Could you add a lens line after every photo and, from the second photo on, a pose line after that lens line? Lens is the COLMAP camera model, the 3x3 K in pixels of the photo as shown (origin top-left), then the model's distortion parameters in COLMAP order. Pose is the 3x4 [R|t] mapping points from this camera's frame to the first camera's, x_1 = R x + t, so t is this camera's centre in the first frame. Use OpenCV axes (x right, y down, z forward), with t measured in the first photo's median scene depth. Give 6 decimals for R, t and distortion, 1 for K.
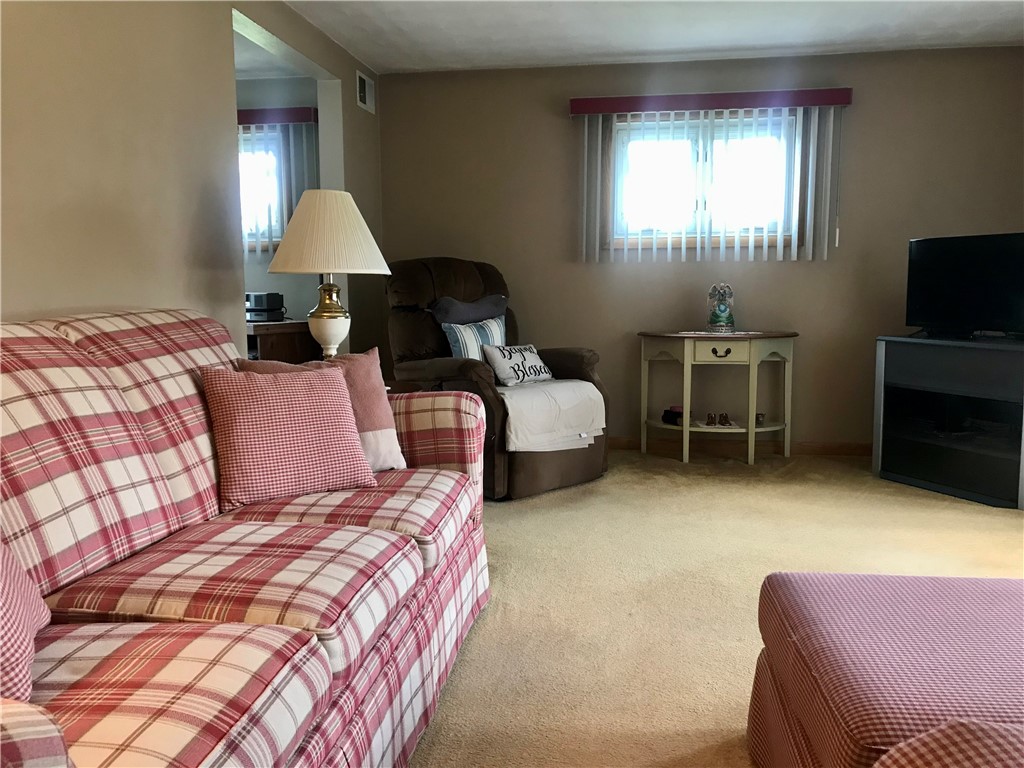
lens RADIAL K [[841.7, 0, 514.8], [0, 841.7, 380.9], [0, 0, 1]] dist [0.062181, -0.079791]
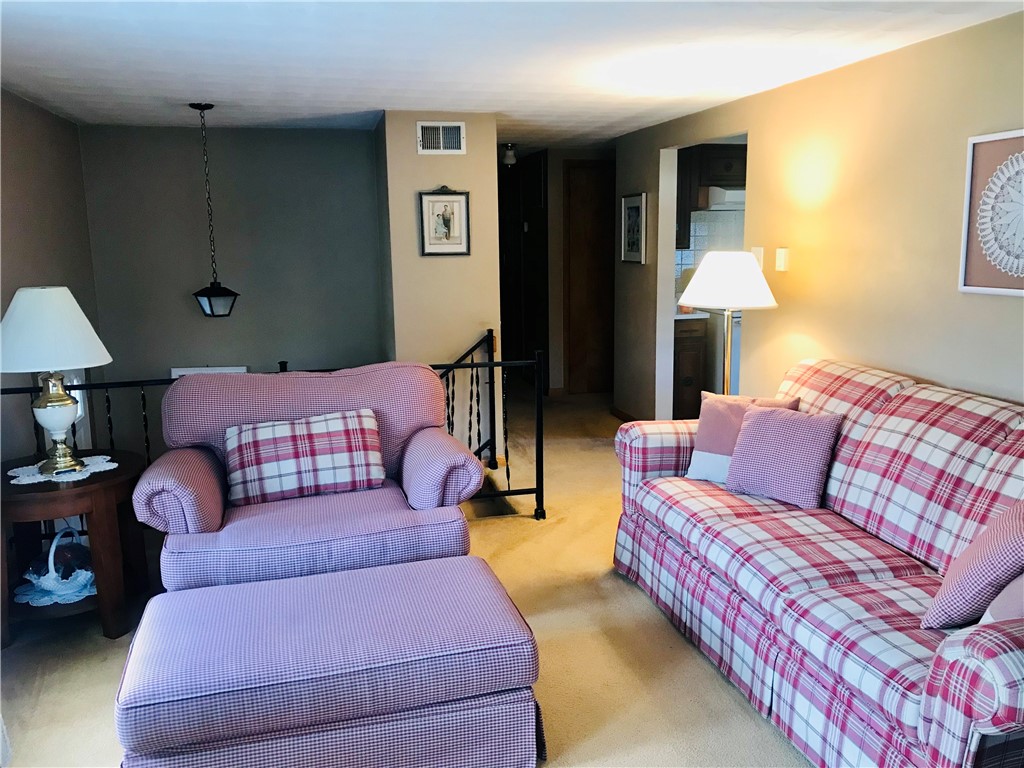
lens RADIAL K [[841.7, 0, 513.8], [0, 841.7, 381.6], [0, 0, 1]] dist [0.062181, -0.079791]
pose [[-0.926935, 0.079847, -0.366628, 0.331889], [-0.028949, 0.958966, 0.282040, -0.223402], [0.374103, 0.272046, -0.886588, 0.878409]]
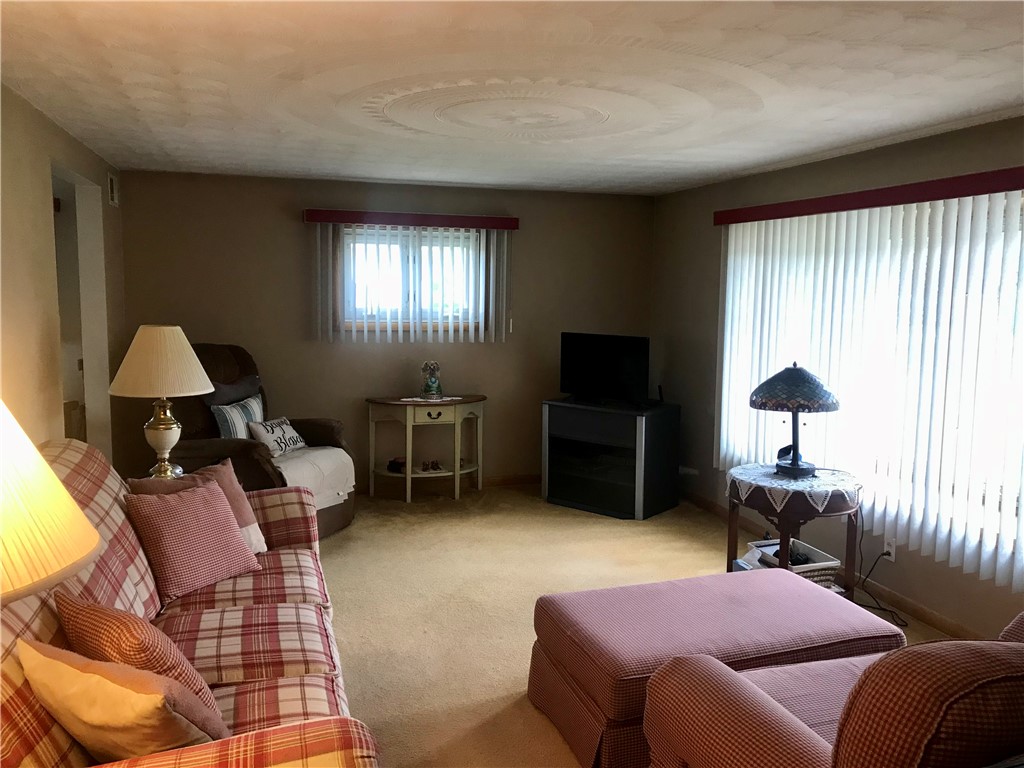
lens RADIAL K [[841.7, 0, 516.3], [0, 841.7, 379.6], [0, 0, 1]] dist [0.062181, -0.079791]
pose [[0.907349, -0.028958, 0.419380, -0.194724], [0.029962, 0.999542, 0.004195, -0.097237], [-0.419309, 0.008759, 0.907801, -0.237690]]
